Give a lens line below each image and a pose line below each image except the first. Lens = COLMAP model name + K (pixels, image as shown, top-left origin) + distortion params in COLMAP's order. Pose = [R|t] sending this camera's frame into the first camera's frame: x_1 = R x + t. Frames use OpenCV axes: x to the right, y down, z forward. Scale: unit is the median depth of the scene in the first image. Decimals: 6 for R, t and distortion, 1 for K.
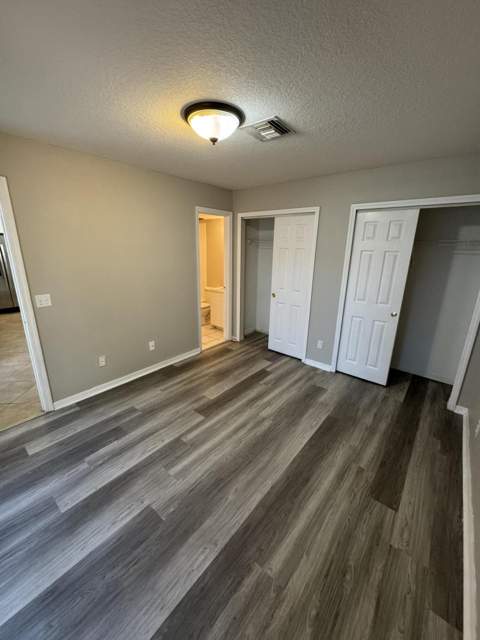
lens RADIAL K [[257.2, 0, 241.1], [0, 257.2, 319.3], [0, 0, 1]] dist [-0.003050, 0.000075]
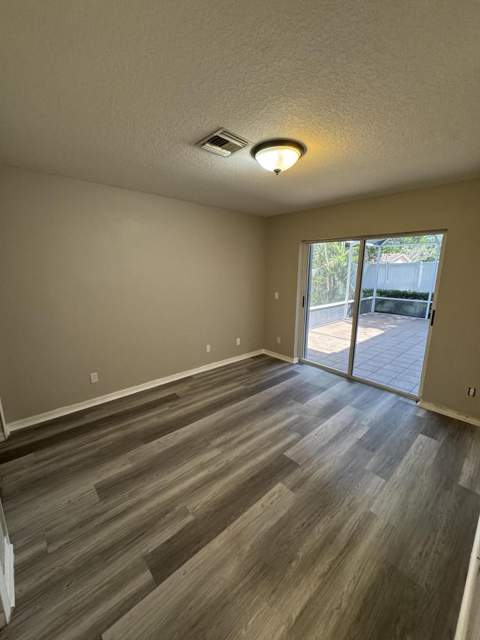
lens RADIAL K [[257.2, 0, 241.1], [0, 257.2, 319.3], [0, 0, 1]] dist [-0.003050, 0.000075]
pose [[-0.989998, -0.050964, 0.131555, -0.097409], [0.016232, 0.885137, 0.465047, -0.474442], [-0.140145, 0.462531, -0.875457, 1.704082]]
